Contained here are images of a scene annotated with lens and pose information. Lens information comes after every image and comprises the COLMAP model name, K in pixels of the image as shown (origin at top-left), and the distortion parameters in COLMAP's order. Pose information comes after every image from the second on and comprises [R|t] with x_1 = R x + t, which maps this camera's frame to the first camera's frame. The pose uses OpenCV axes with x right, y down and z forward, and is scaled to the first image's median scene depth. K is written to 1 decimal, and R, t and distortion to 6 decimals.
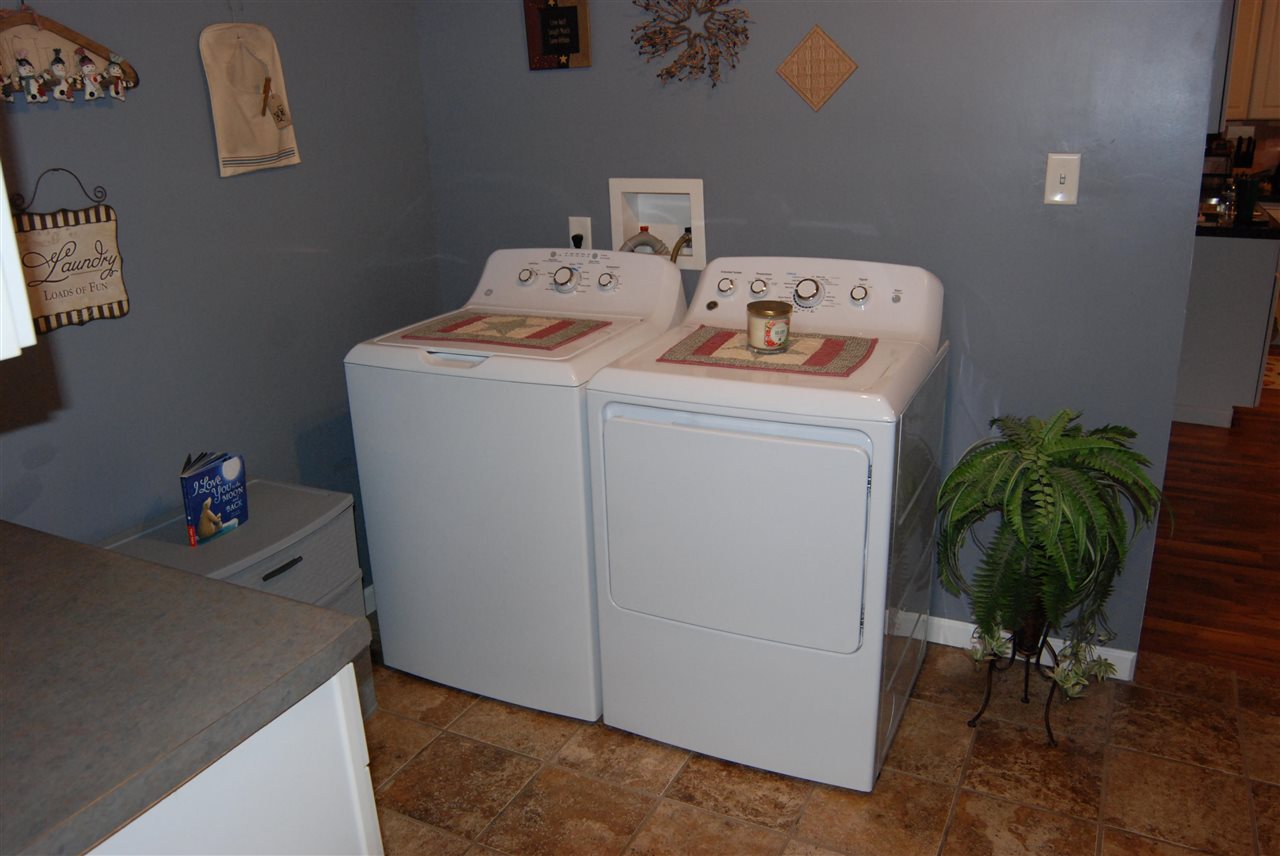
lens RADIAL K [[985.4, 0, 637.4], [0, 985.4, 431.0], [0, 0, 1]] dist [-0.106222, 0.048647]
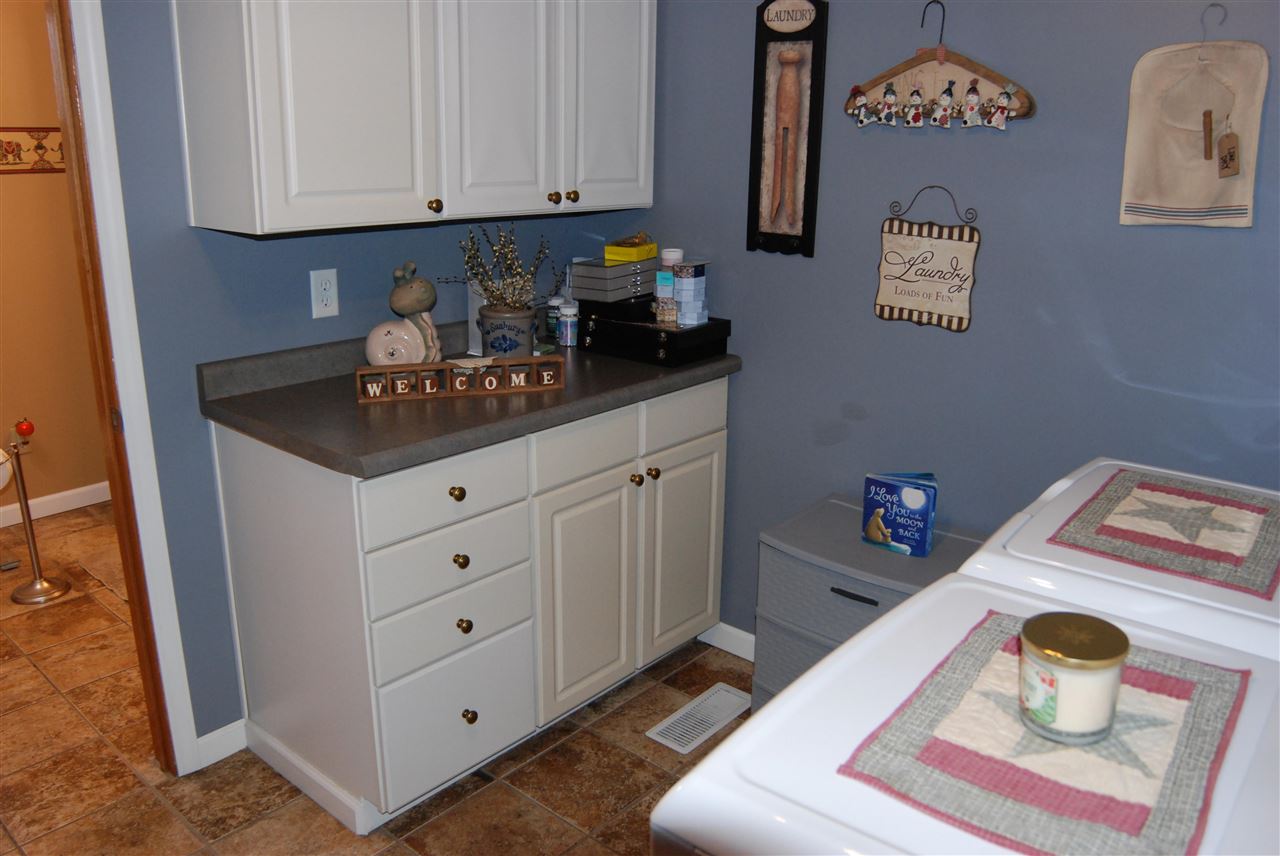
lens RADIAL K [[985.4, 0, 632.7], [0, 985.4, 428.4], [0, 0, 1]] dist [-0.106222, 0.048647]
pose [[-0.251135, 0.301979, -0.919641, 0.576414], [-0.312325, 0.873992, 0.372279, -0.319054], [0.916179, 0.380719, -0.125174, 0.864021]]
